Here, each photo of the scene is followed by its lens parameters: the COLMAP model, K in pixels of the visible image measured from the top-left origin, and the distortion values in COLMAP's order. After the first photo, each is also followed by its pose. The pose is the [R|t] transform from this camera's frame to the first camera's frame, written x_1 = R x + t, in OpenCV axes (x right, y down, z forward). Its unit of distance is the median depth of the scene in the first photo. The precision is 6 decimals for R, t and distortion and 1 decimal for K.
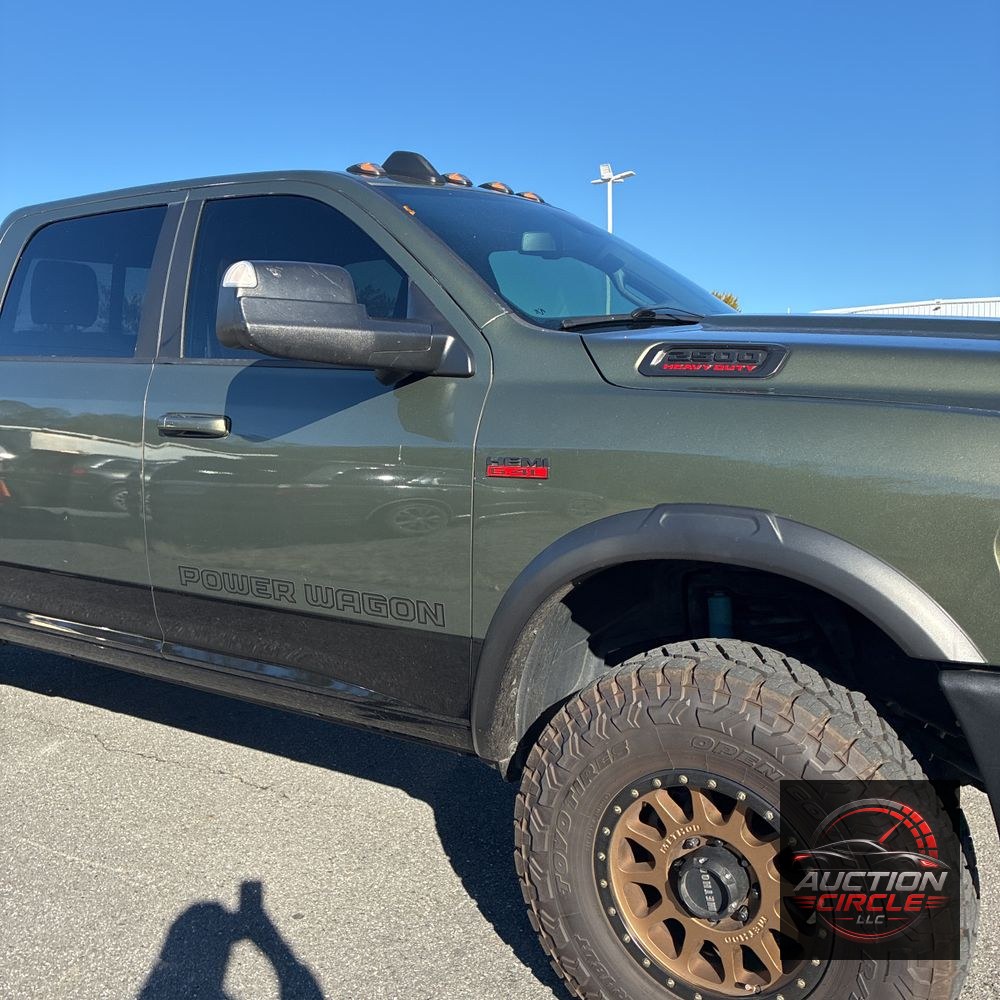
lens RADIAL K [[996.1, 0, 494.9], [0, 996.1, 503.0], [0, 0, 1]] dist [0.027044, -0.002781]
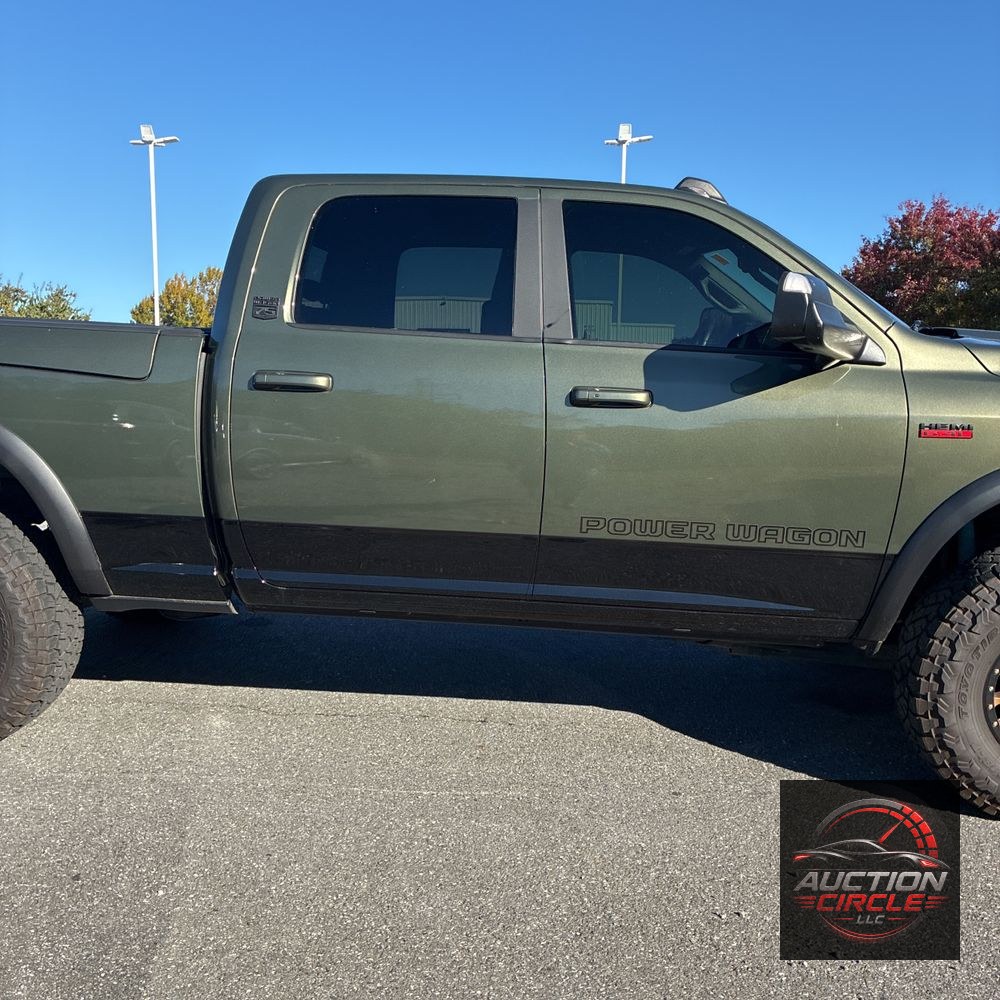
lens RADIAL K [[996.1, 0, 494.9], [0, 996.1, 503.0], [0, 0, 1]] dist [0.027044, -0.002781]
pose [[0.877317, -0.026102, 0.479201, -1.041500], [0.016168, 0.999561, 0.024847, 0.017948], [-0.479639, -0.014051, 0.877353, 0.026699]]
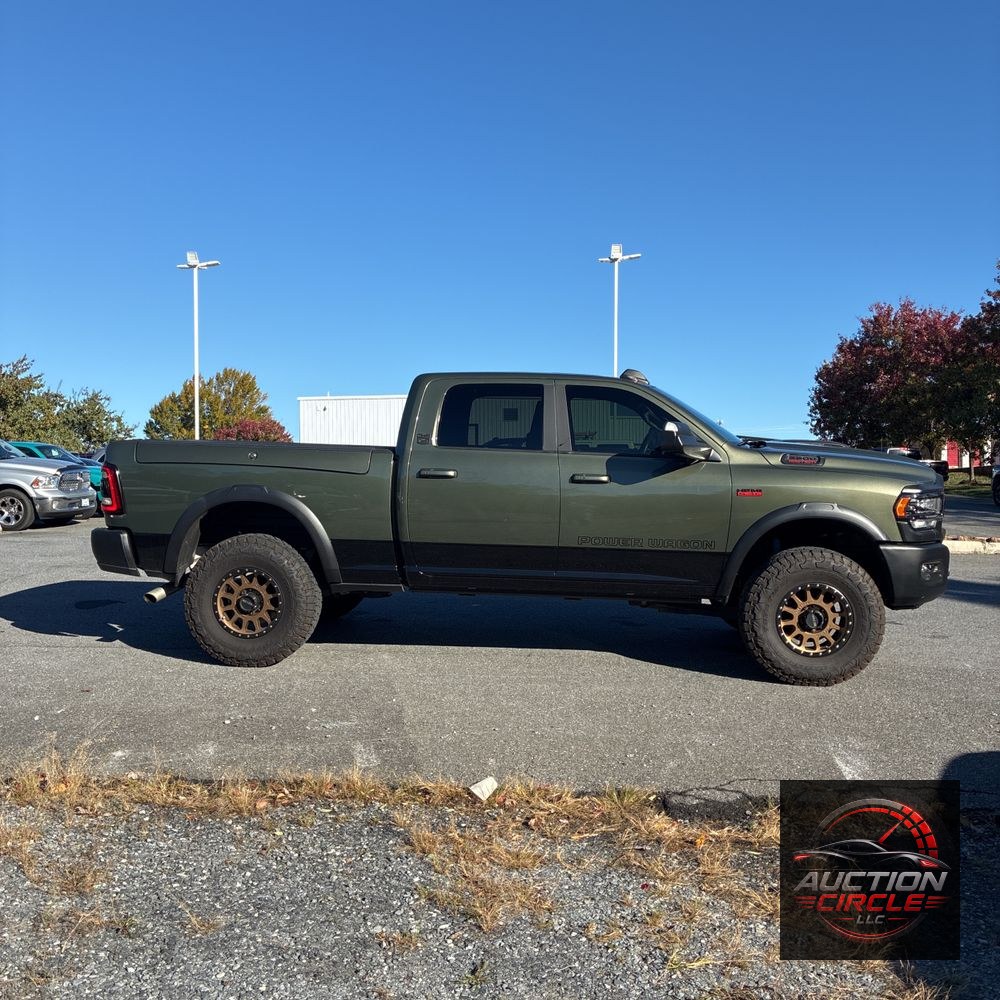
lens RADIAL K [[984.7, 0, 509.8], [0, 984.7, 498.7], [0, 0, 1]] dist [0.043645, -0.048097]
pose [[0.872616, 0.005605, 0.488375, -1.745414], [0.032490, 0.997053, -0.069496, 0.141131], [-0.487325, 0.076511, 0.869862, -1.063737]]
